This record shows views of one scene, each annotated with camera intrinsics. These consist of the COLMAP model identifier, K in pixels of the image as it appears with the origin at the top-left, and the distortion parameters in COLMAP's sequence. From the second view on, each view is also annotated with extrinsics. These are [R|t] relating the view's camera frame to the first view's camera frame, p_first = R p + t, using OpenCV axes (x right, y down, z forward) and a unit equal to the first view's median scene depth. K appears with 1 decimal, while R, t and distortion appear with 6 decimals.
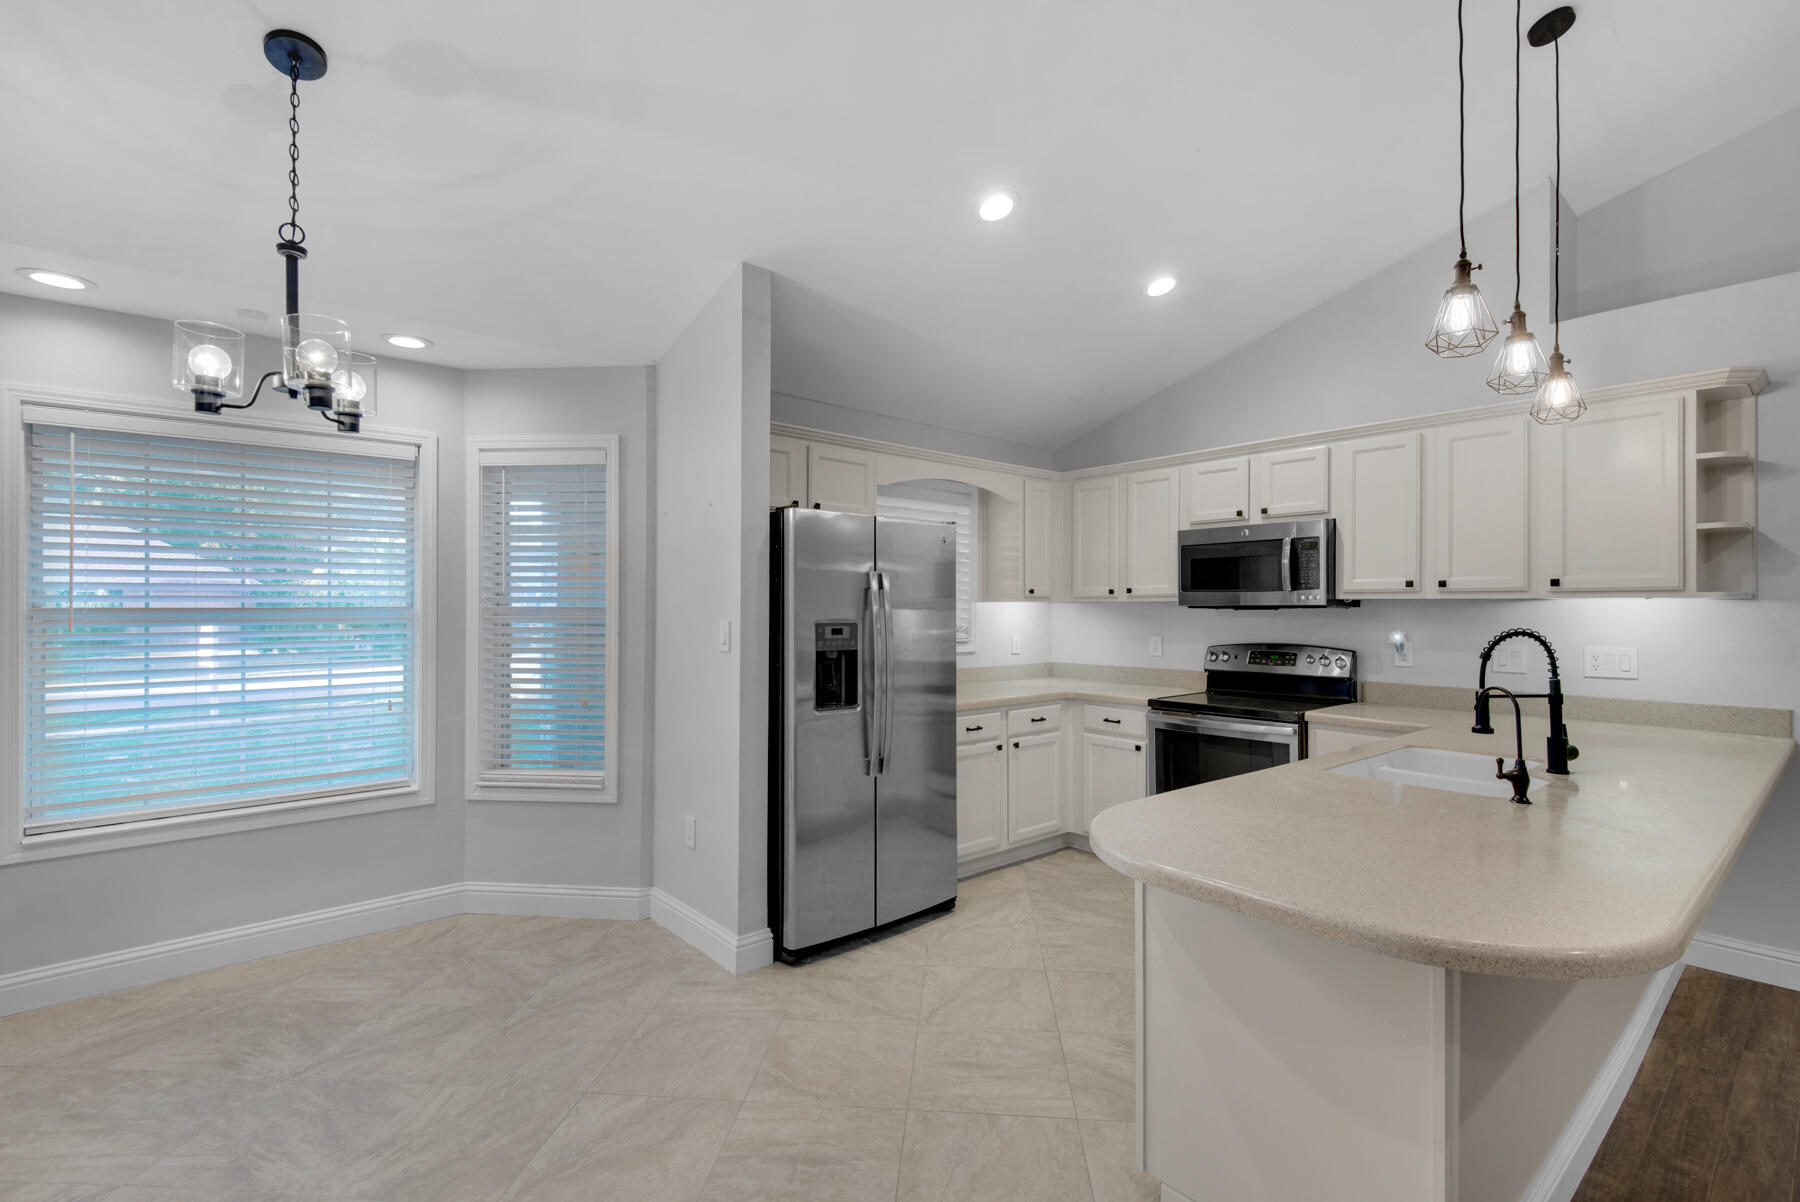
lens RADIAL K [[827.7, 0, 903.1], [0, 827.7, 605.7], [0, 0, 1]] dist [0.026771, -0.013090]
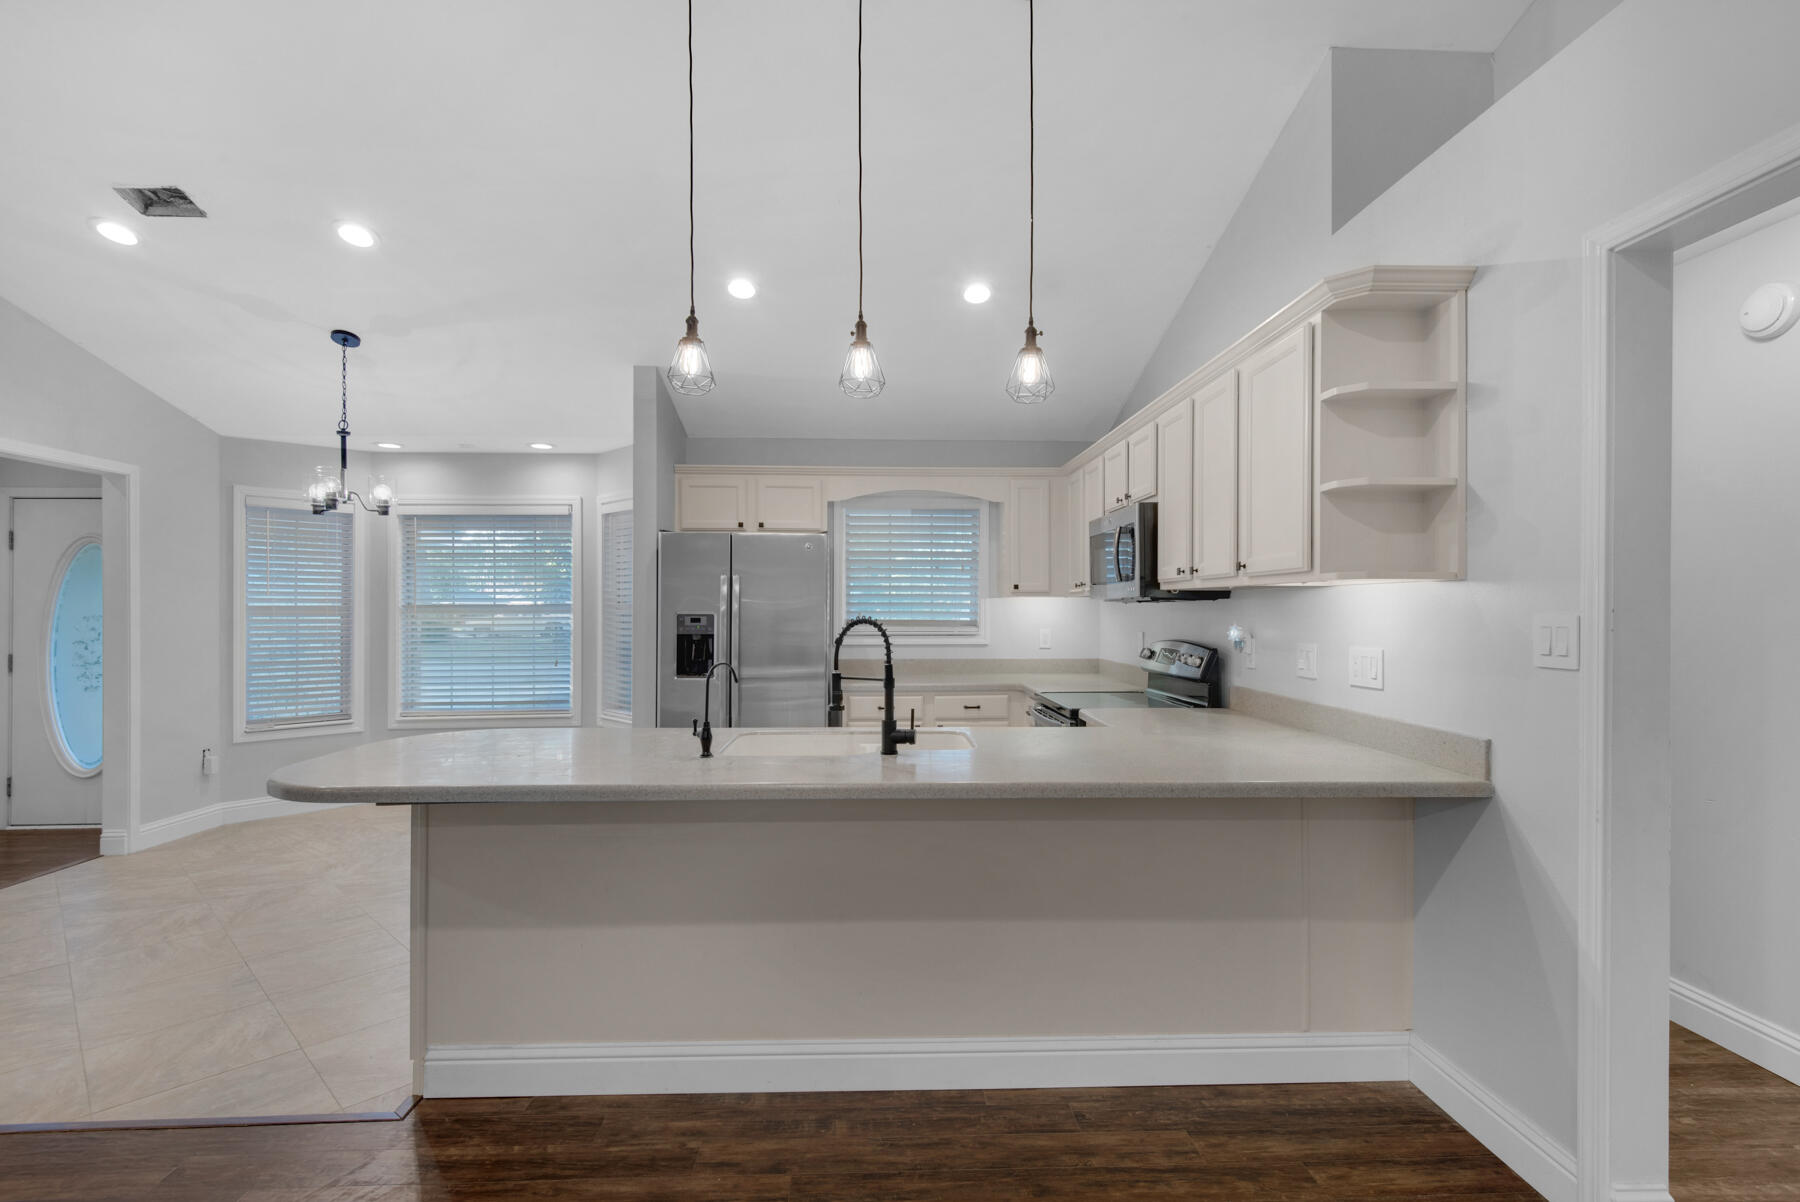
lens RADIAL K [[827.7, 0, 878.5], [0, 827.7, 603.5], [0, 0, 1]] dist [0.026771, -0.013090]
pose [[0.776627, -0.006906, -0.629922, 0.990546], [0.004941, 0.999976, -0.004871, 0.011580], [0.629941, 0.000670, 0.776643, 0.132259]]
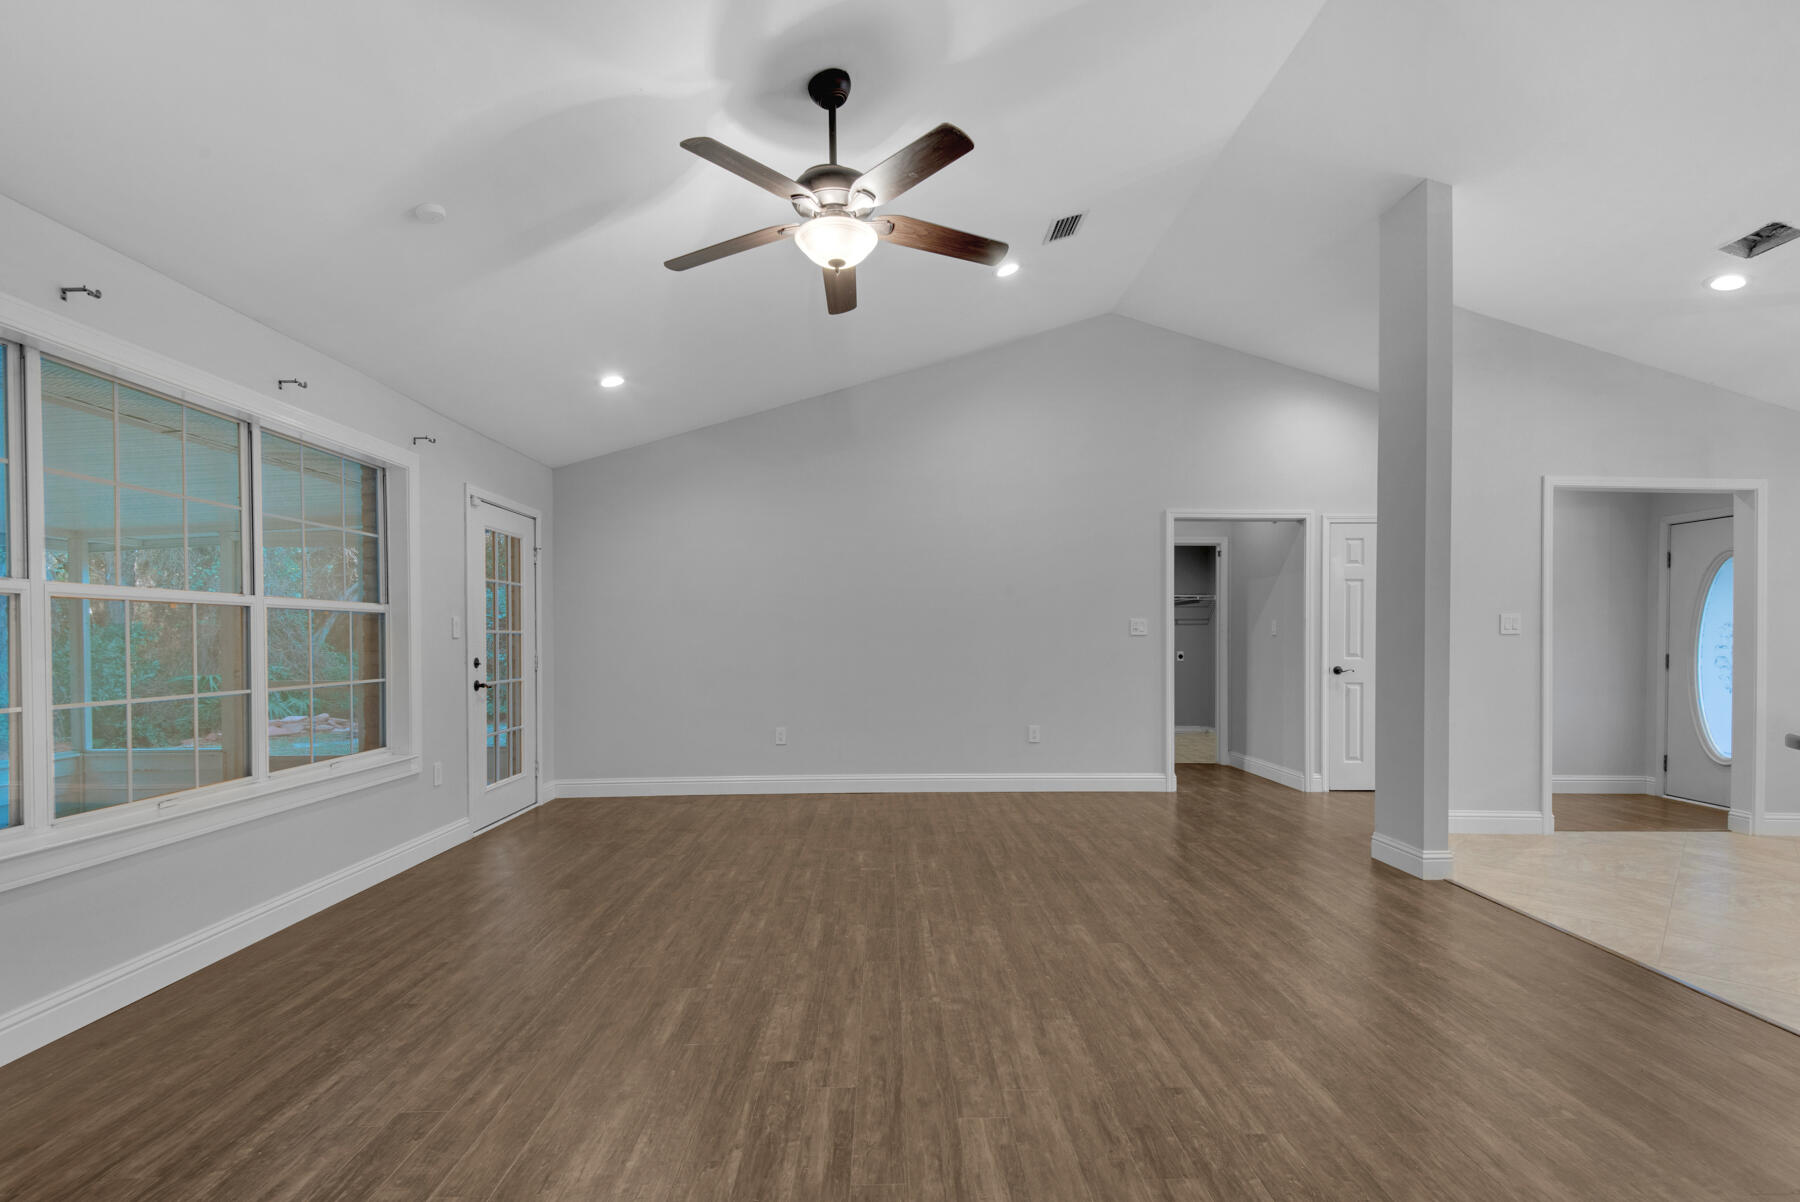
lens RADIAL K [[827.7, 0, 916.5], [0, 827.7, 647.8], [0, 0, 1]] dist [0.026771, -0.013090]
pose [[-0.630122, 0.009257, -0.776441, 1.292317], [0.001101, 0.999939, 0.011029, 0.054235], [0.776496, 0.006095, -0.630093, 0.204800]]
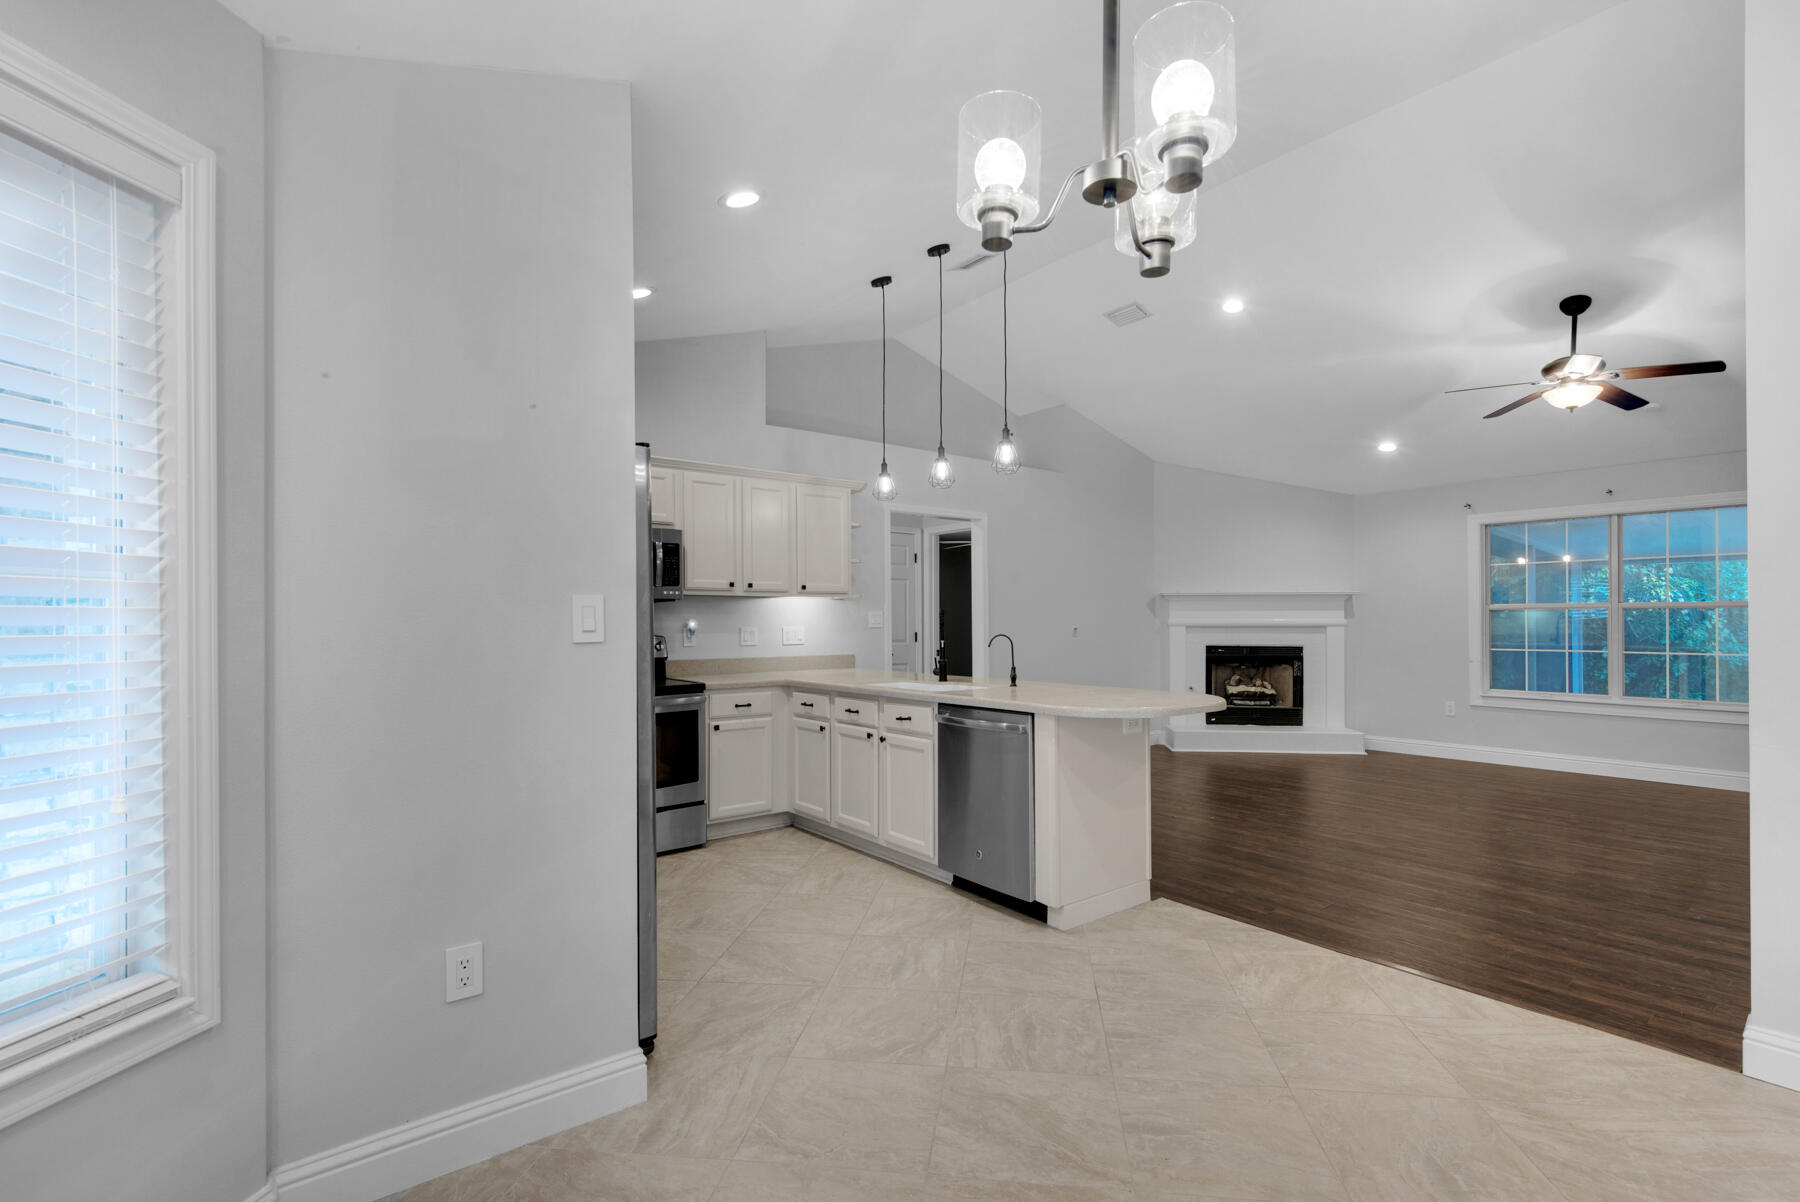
lens RADIAL K [[827.7, 0, 915.8], [0, 827.7, 614.6], [0, 0, 1]] dist [0.026771, -0.013090]
pose [[0.034341, 0.006729, 0.999388, -0.843693], [0.003509, 0.999970, -0.006853, 0.038140], [-0.999404, 0.003742, 0.034316, 0.701224]]
